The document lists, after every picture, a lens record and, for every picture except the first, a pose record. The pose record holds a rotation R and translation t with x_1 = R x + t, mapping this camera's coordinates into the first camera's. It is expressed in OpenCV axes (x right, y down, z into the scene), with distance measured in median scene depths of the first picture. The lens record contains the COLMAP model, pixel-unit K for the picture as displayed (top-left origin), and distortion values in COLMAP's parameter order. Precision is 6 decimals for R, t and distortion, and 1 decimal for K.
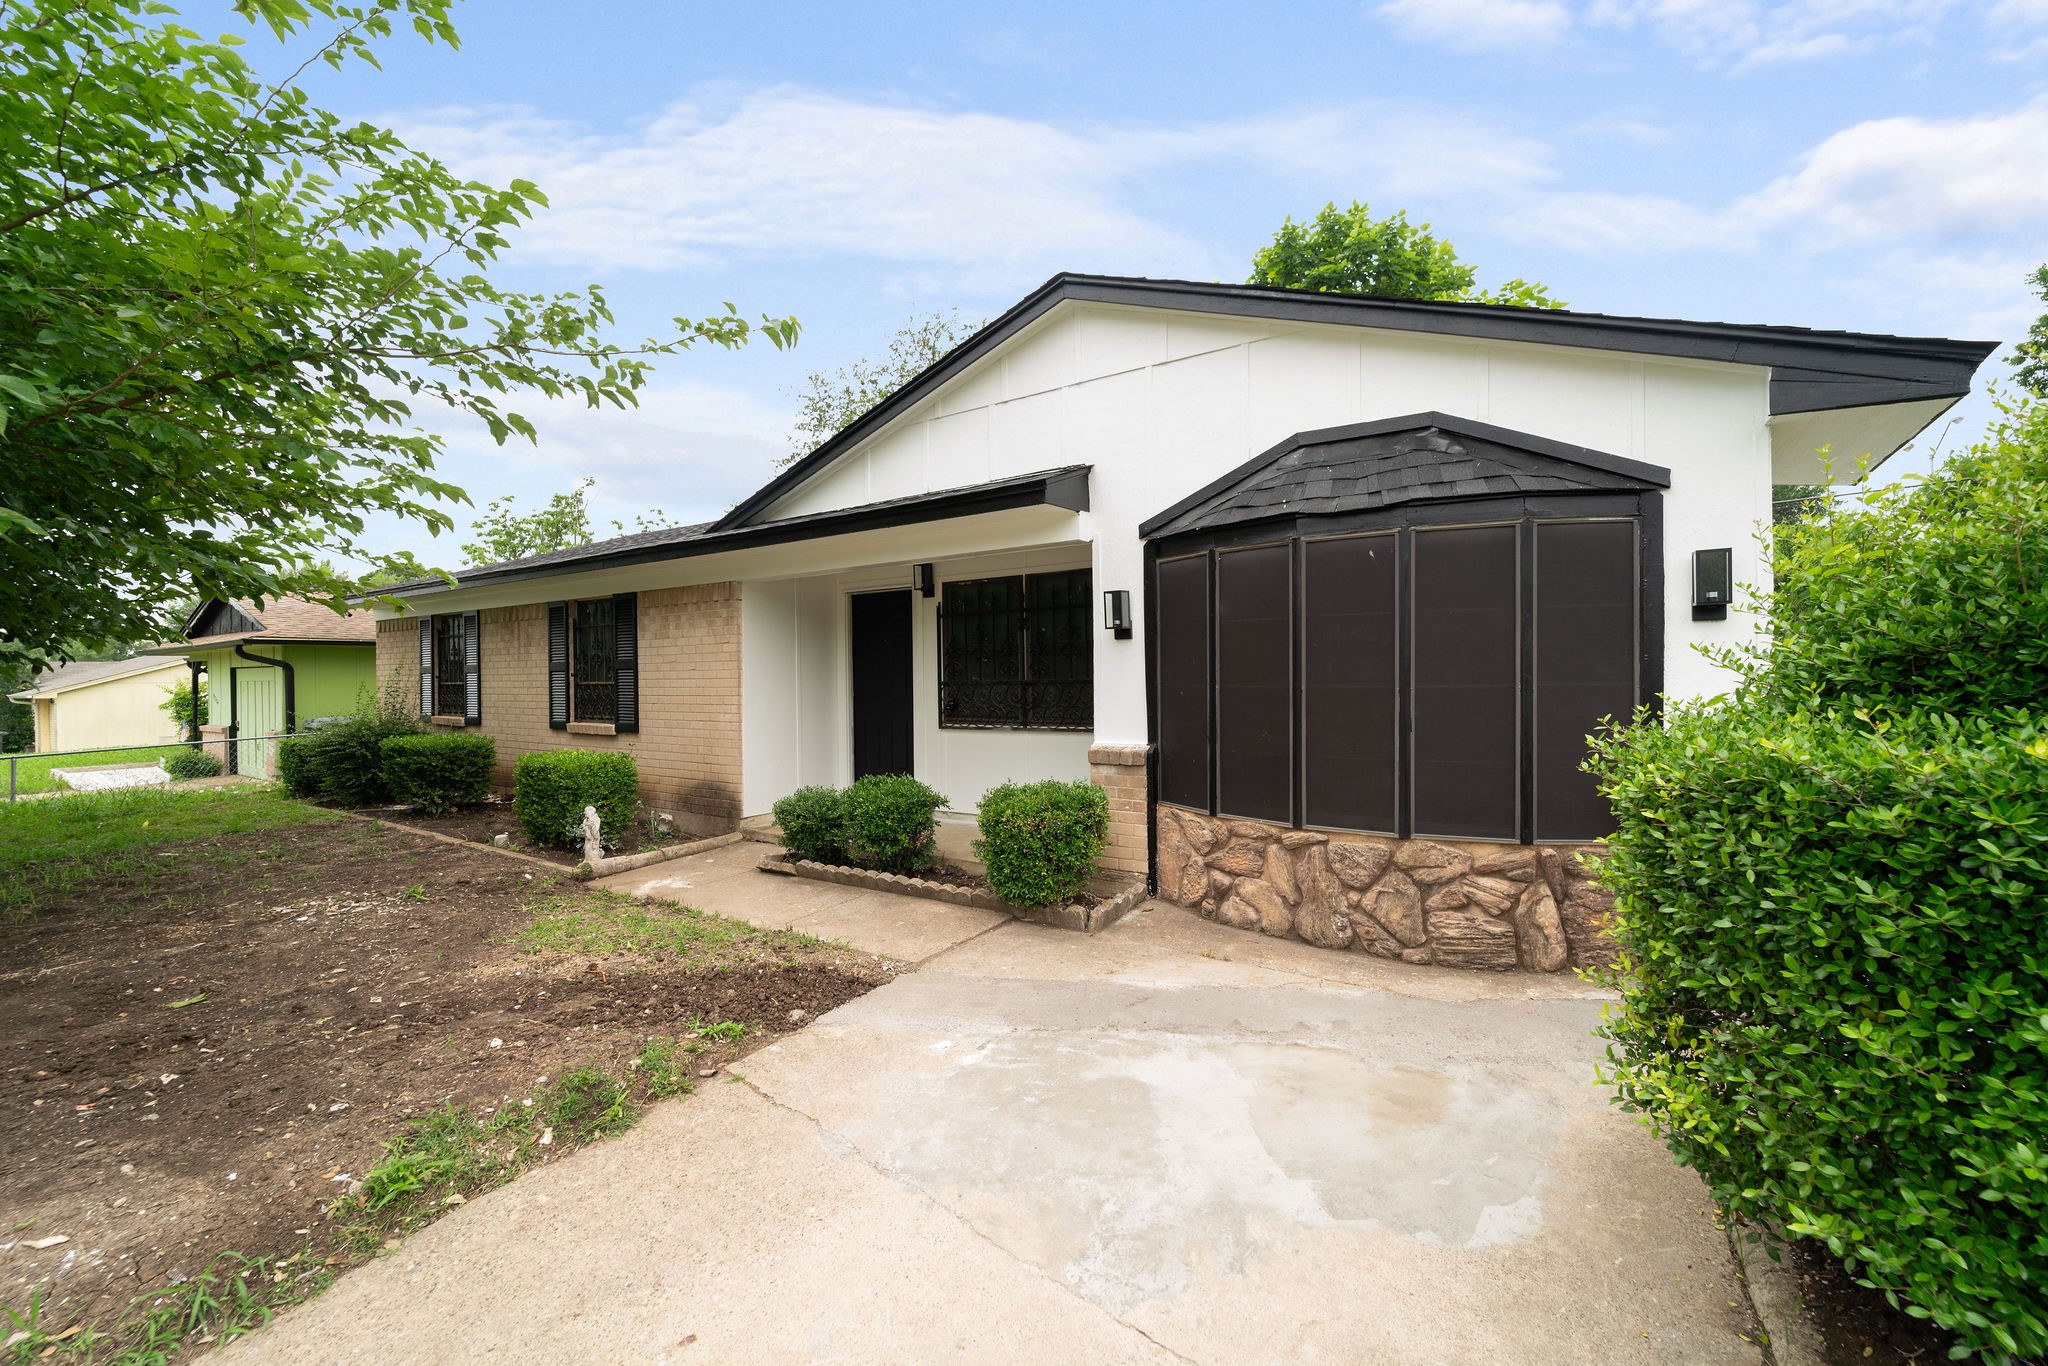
lens RADIAL K [[820.2, 0, 1015.1], [0, 820.2, 679.1], [0, 0, 1]] dist [-0.000978, -0.000414]
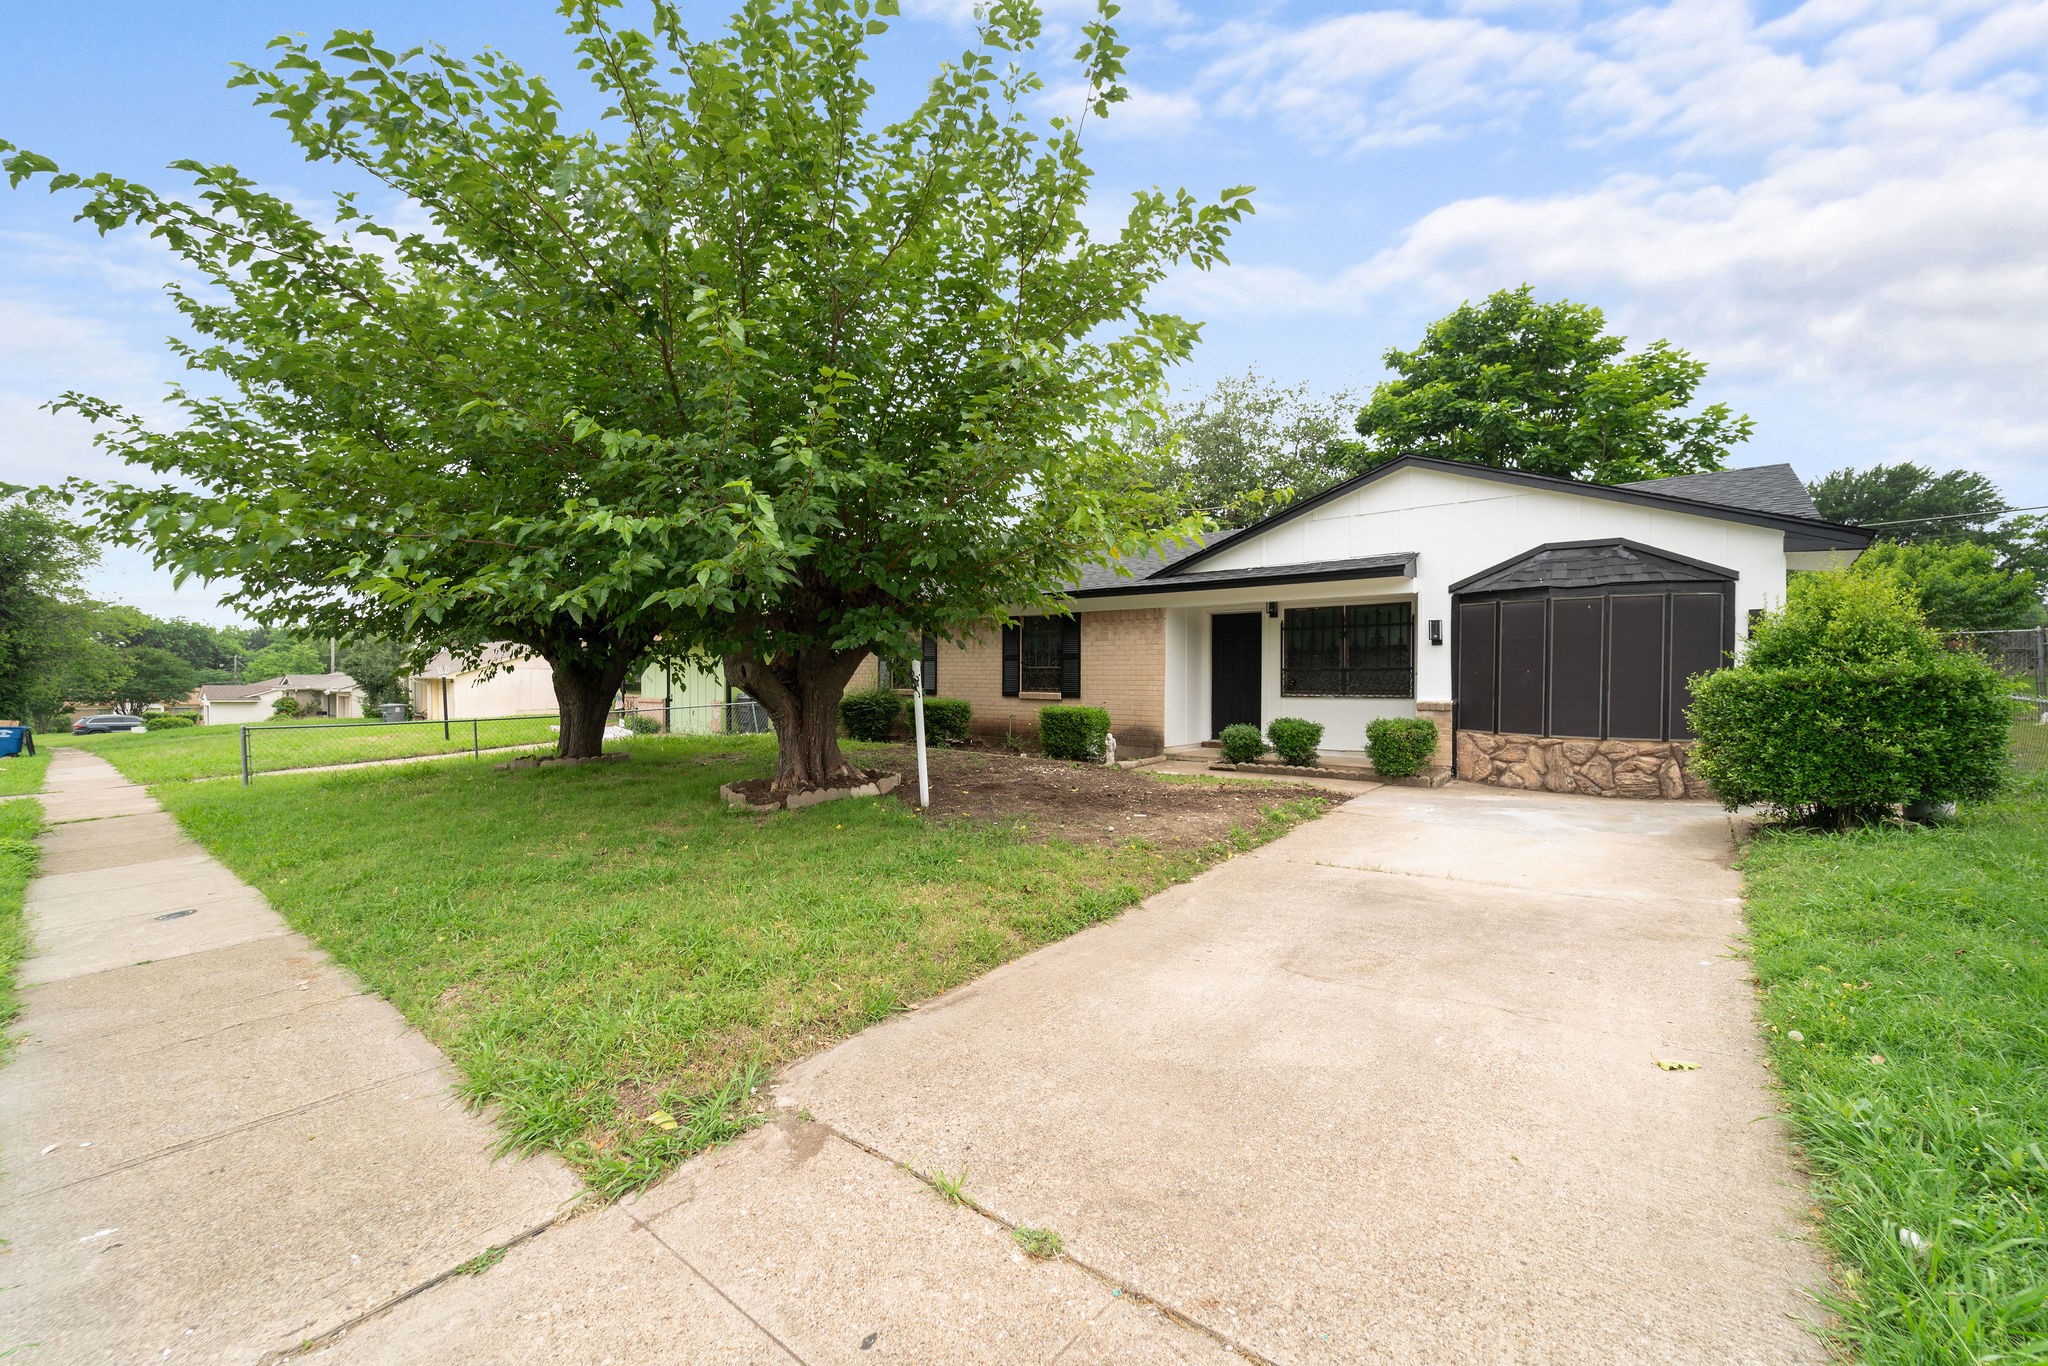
lens RADIAL K [[820.2, 0, 1010.4], [0, 820.2, 685.0], [0, 0, 1]] dist [-0.000978, -0.000414]
pose [[0.993212, 0.015688, -0.115259, -0.722284], [-0.014767, 0.999852, 0.008837, 0.047407], [0.115380, -0.007075, 0.993296, -1.149982]]
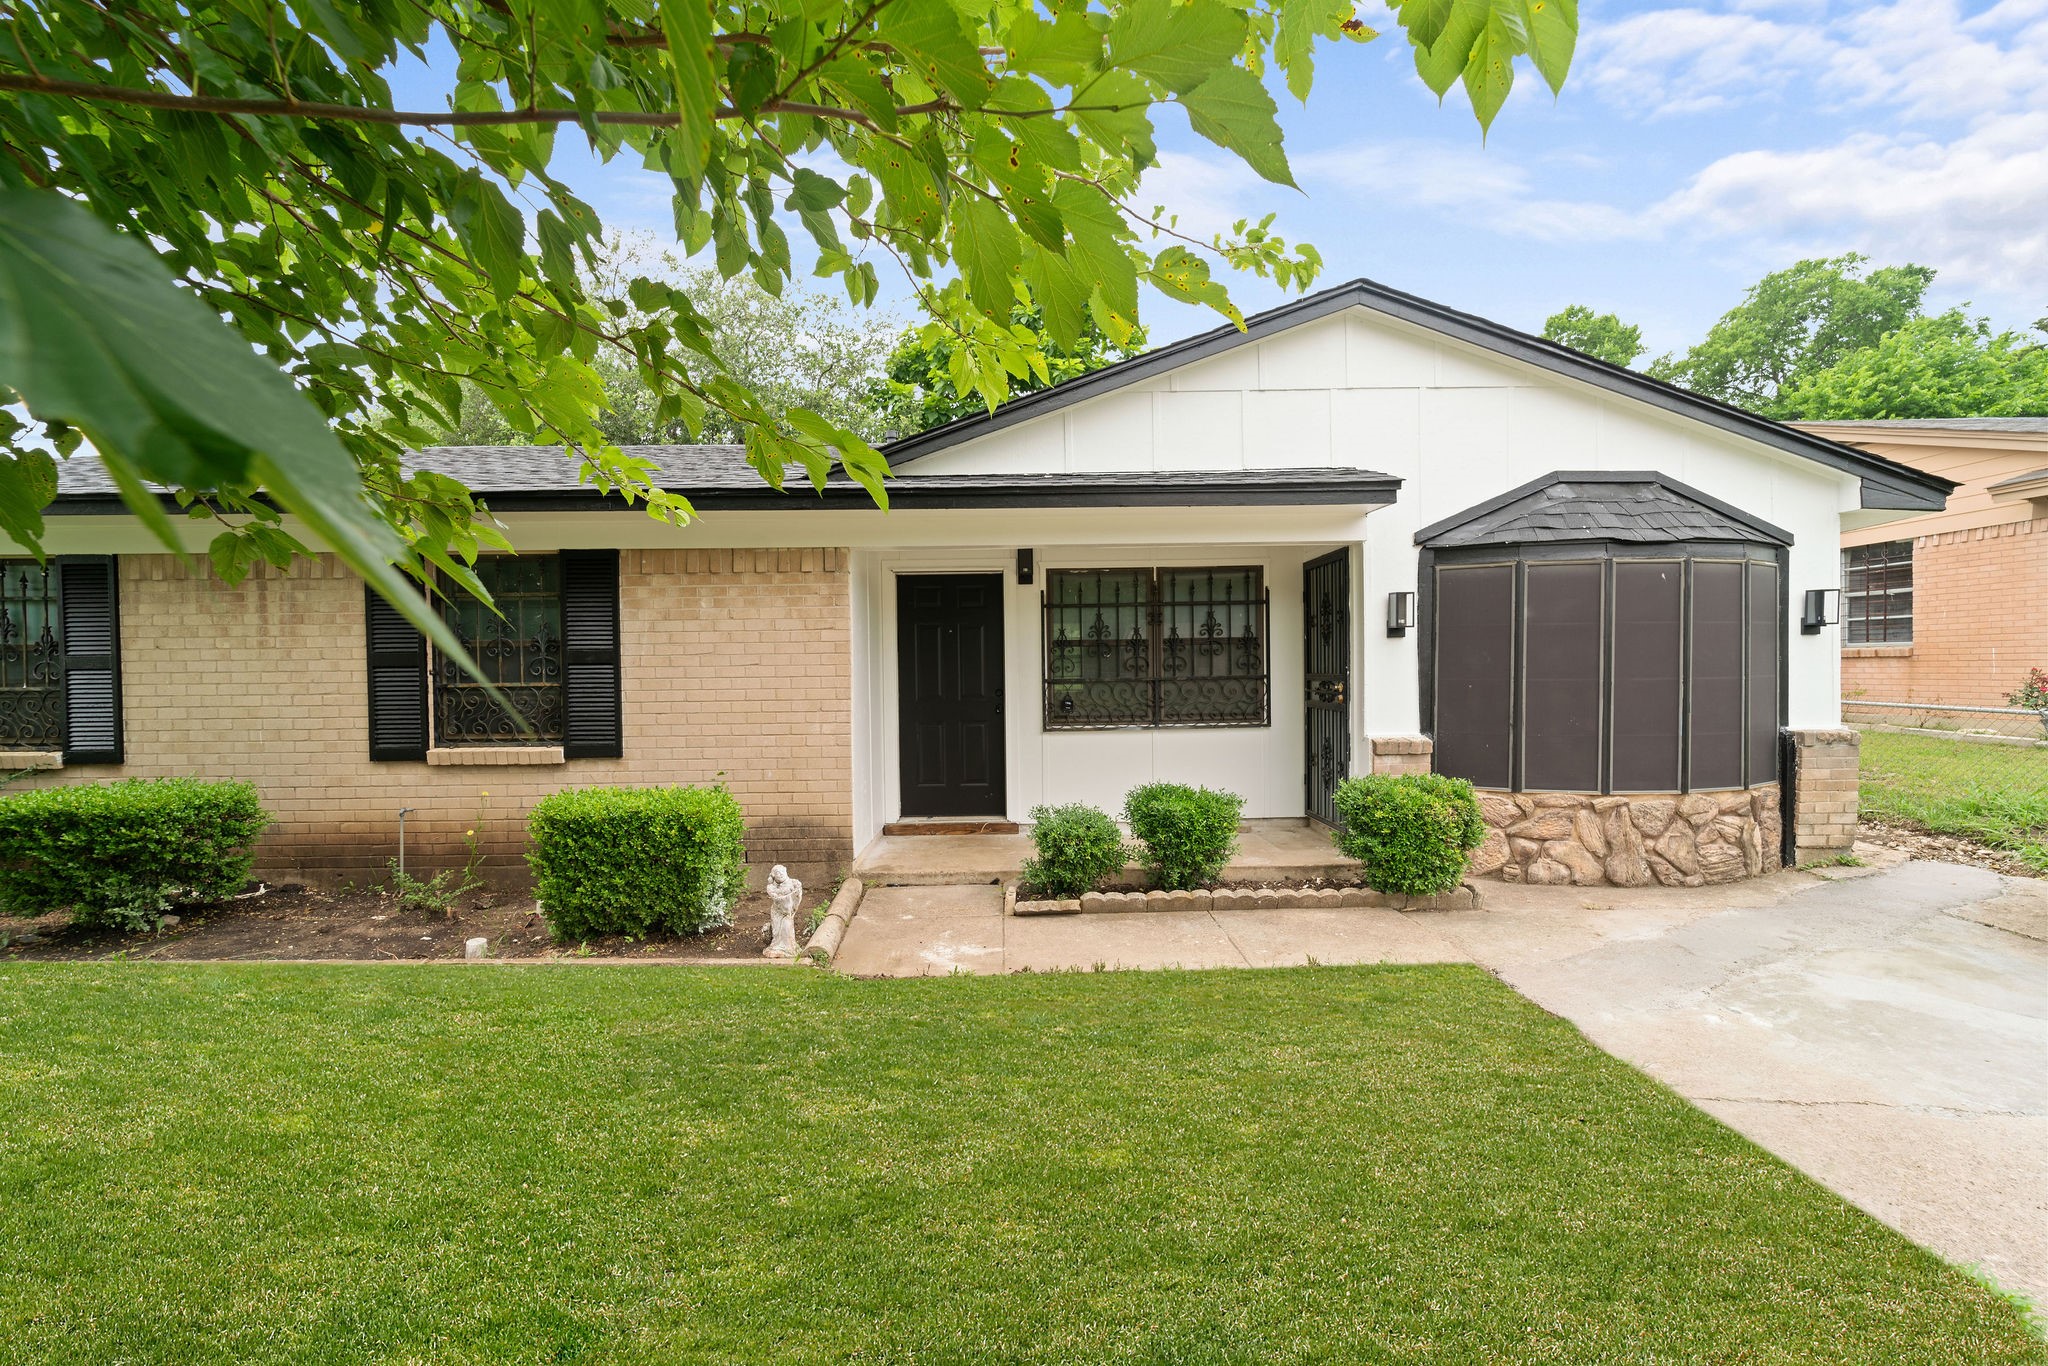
lens RADIAL K [[820.2, 0, 1017.9], [0, 820.2, 682.3], [0, 0, 1]] dist [-0.000978, -0.000414]
pose [[0.825735, -0.006715, 0.564018, -1.006718], [0.004791, 0.999977, 0.004891, 0.002978], [-0.564038, -0.001337, 0.825748, 0.450446]]
